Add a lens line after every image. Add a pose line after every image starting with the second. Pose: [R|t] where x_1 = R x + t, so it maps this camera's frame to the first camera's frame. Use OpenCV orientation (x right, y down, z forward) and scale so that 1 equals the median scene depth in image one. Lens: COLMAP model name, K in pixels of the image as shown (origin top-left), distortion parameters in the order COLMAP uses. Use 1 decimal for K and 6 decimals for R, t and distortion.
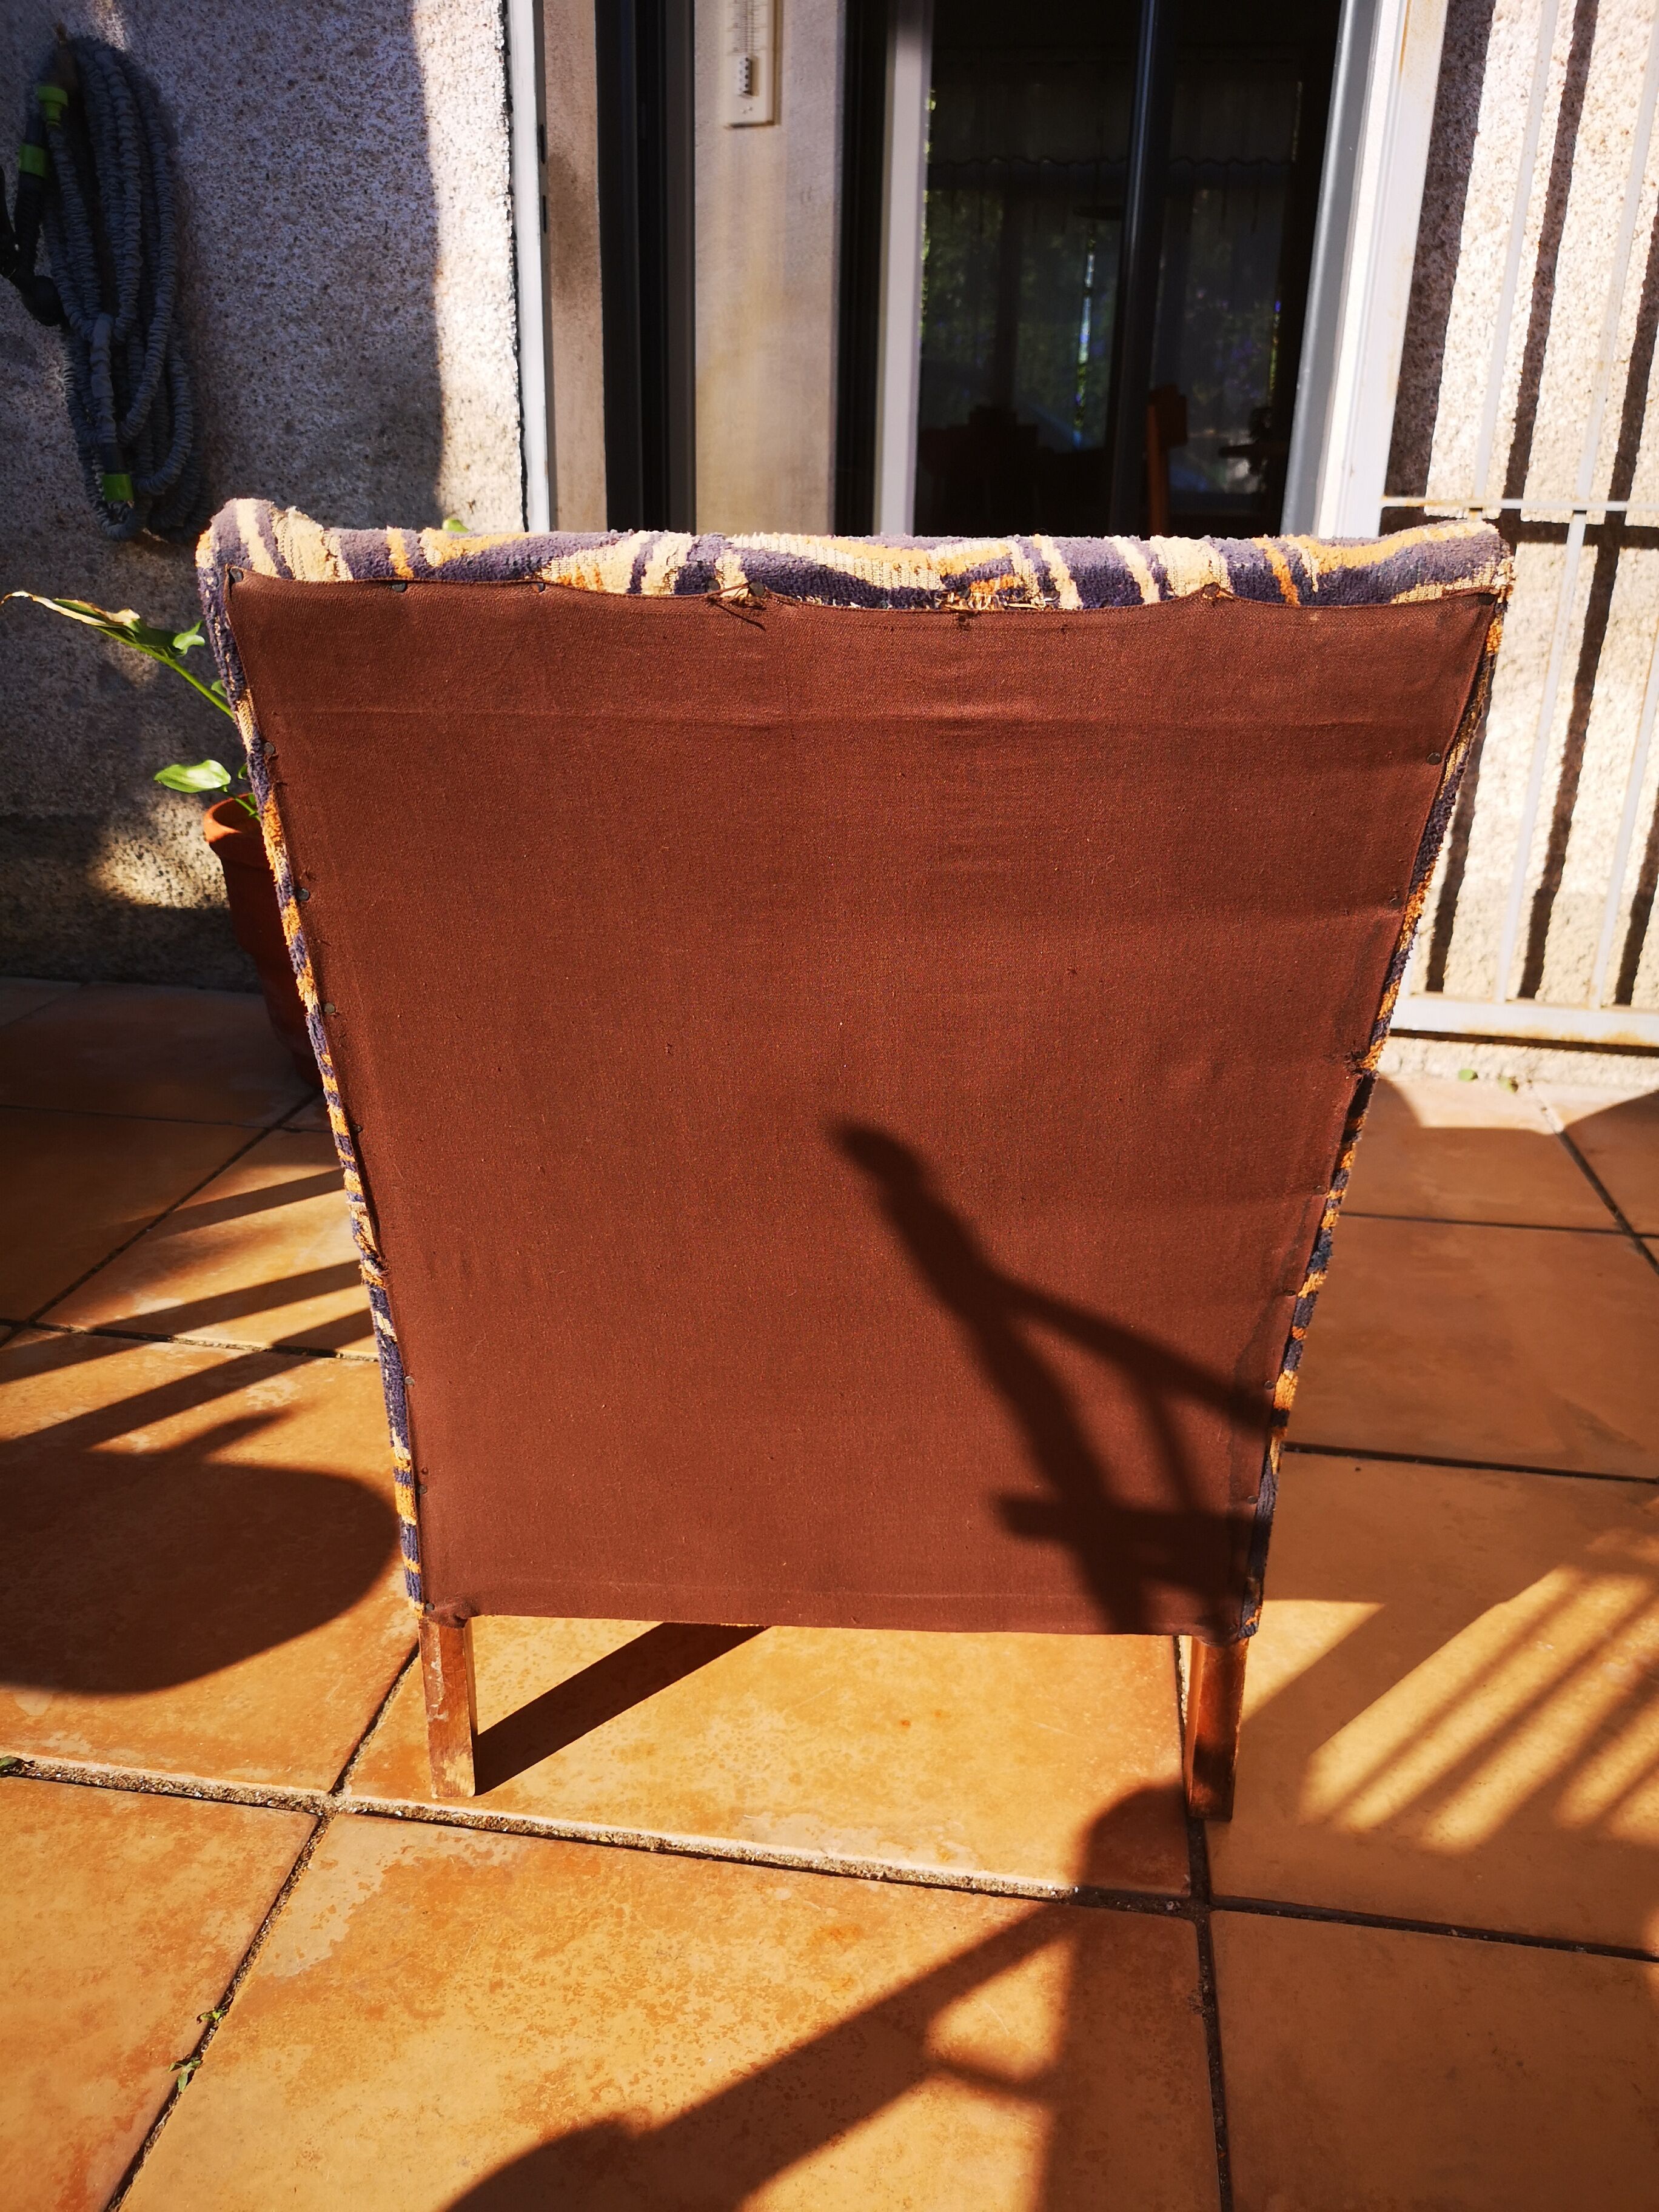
lens RADIAL K [[1714.9, 0, 829.5], [0, 1714.9, 1106.0], [0, 0, 1]] dist [0.040386, -0.000901]
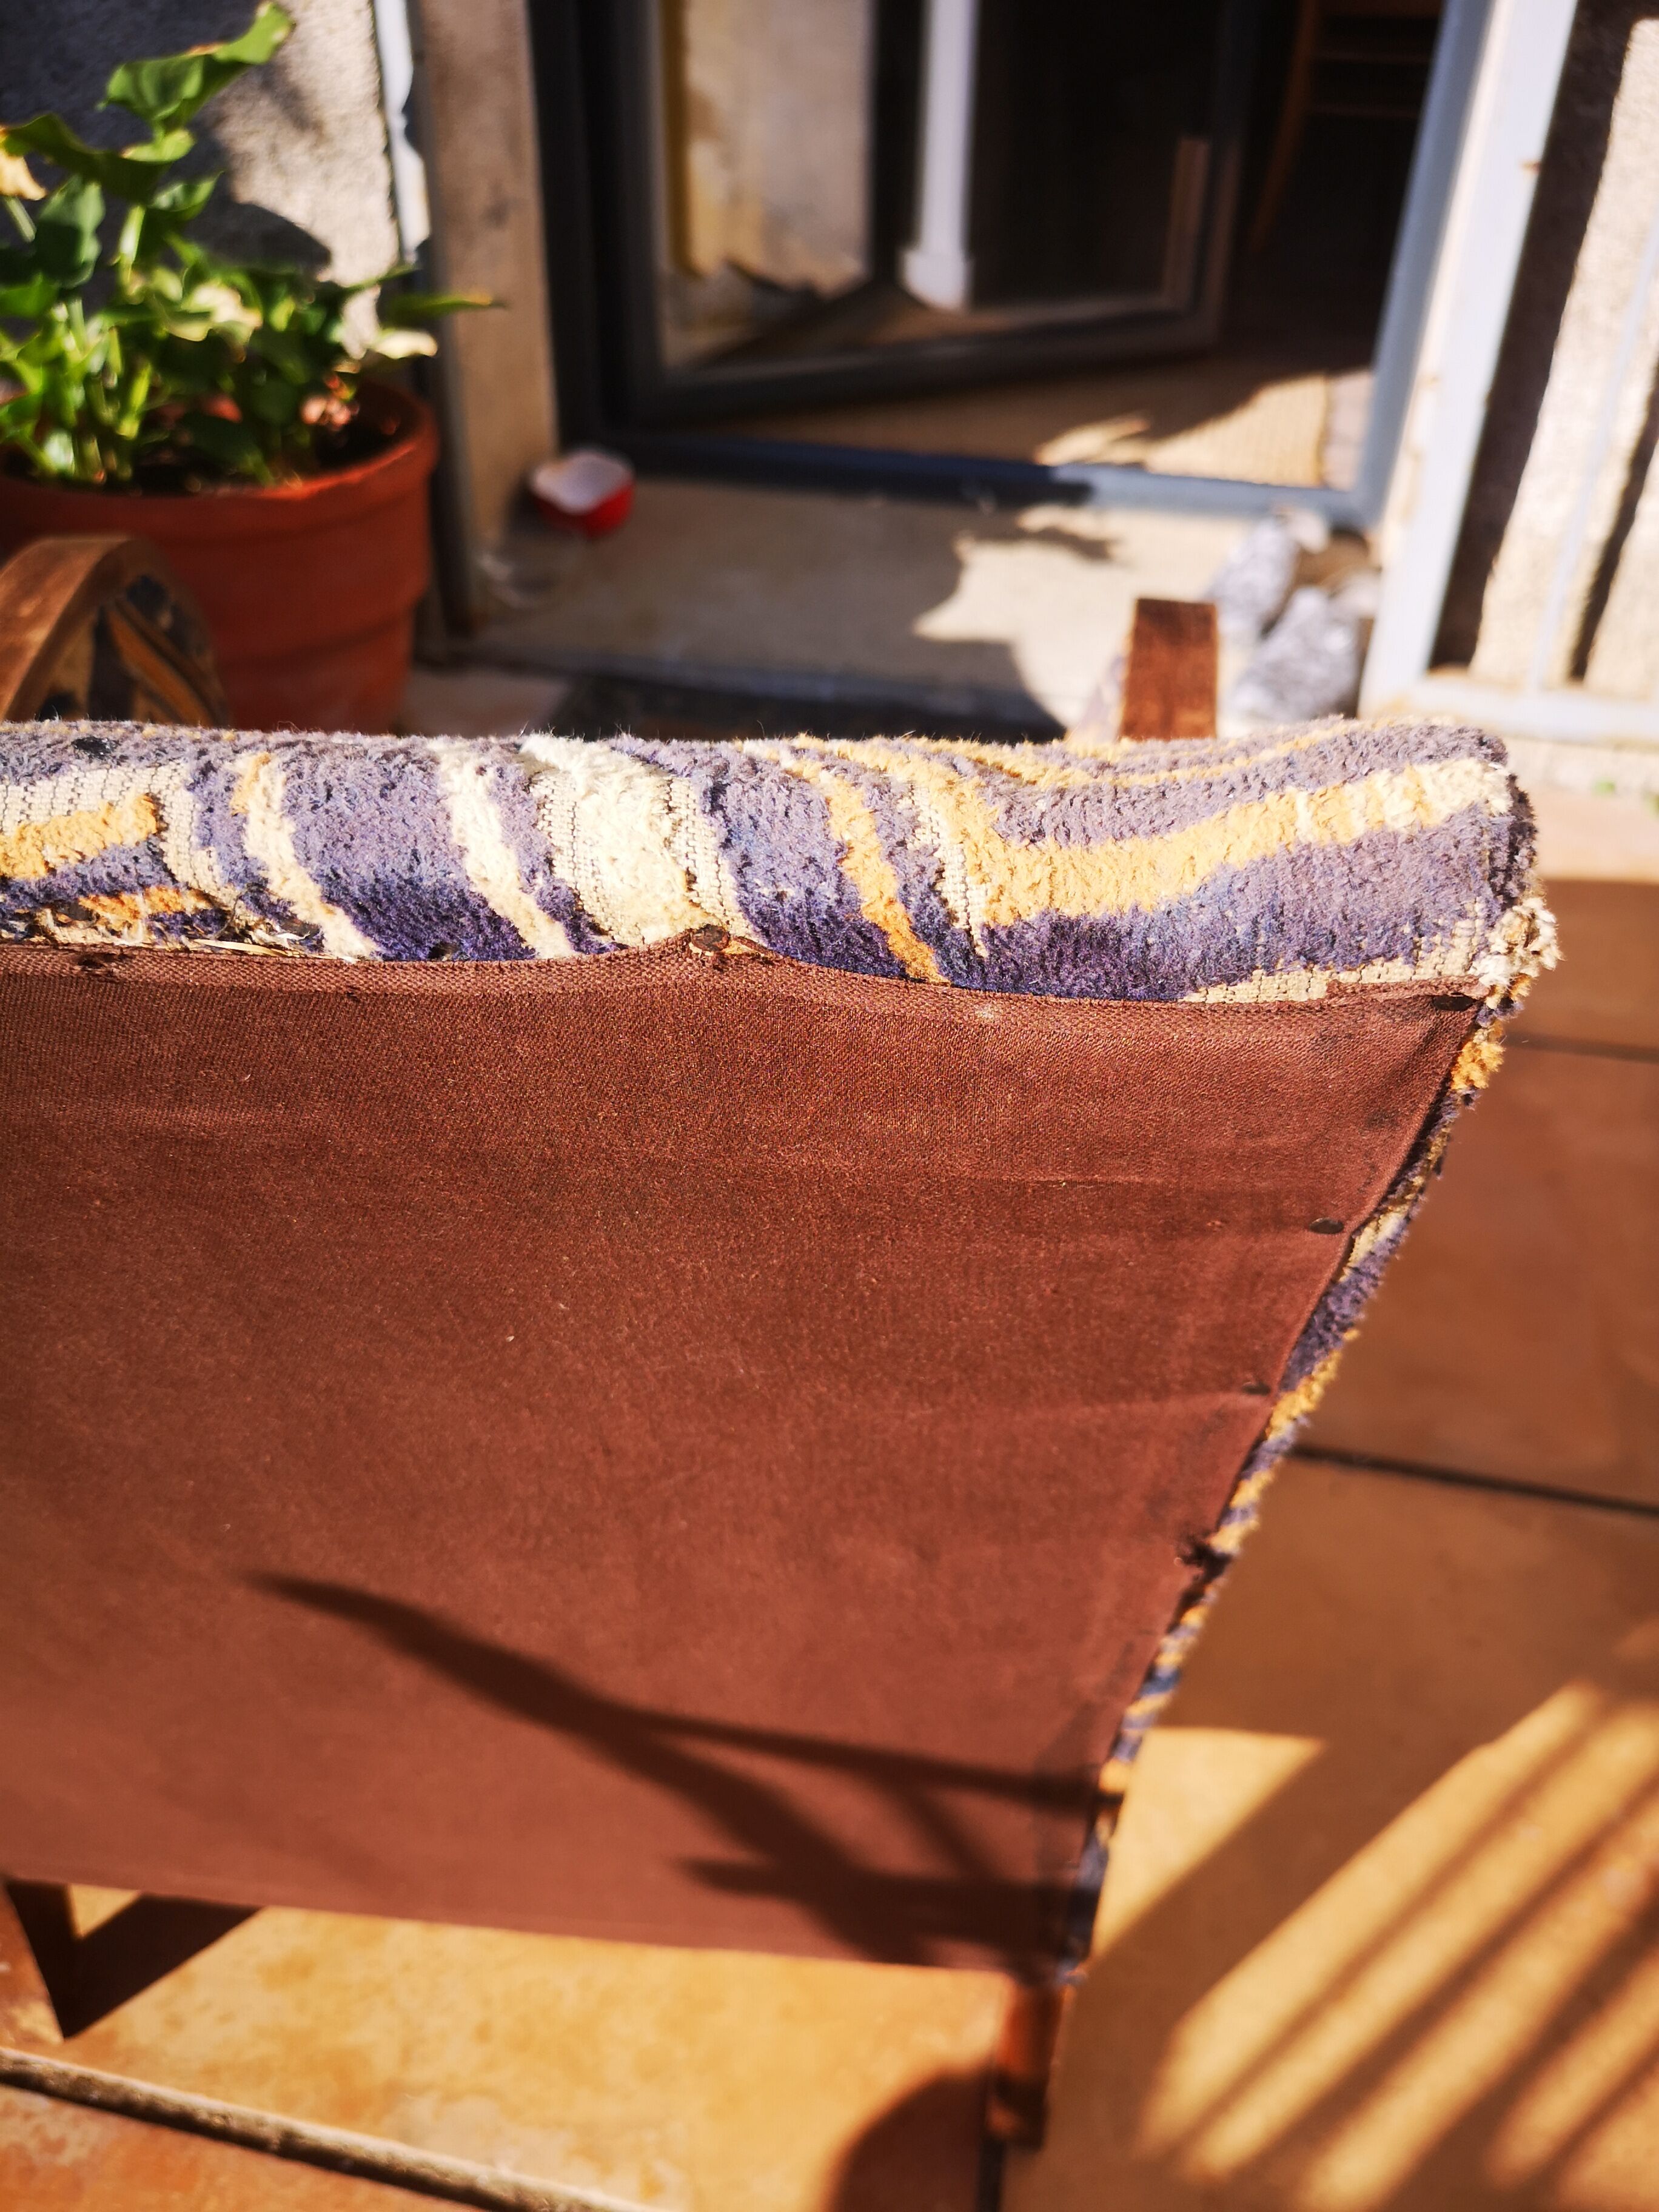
lens RADIAL K [[1749.9, 0, 829.5], [0, 1749.9, 1106.0], [0, 0, 1]] dist [0.022845, -0.010196]
pose [[0.997341, 0.034210, -0.064353, 0.180826], [-0.013539, 0.954585, 0.297630, -0.249866], [0.071612, -0.295967, 0.952510, 0.419373]]
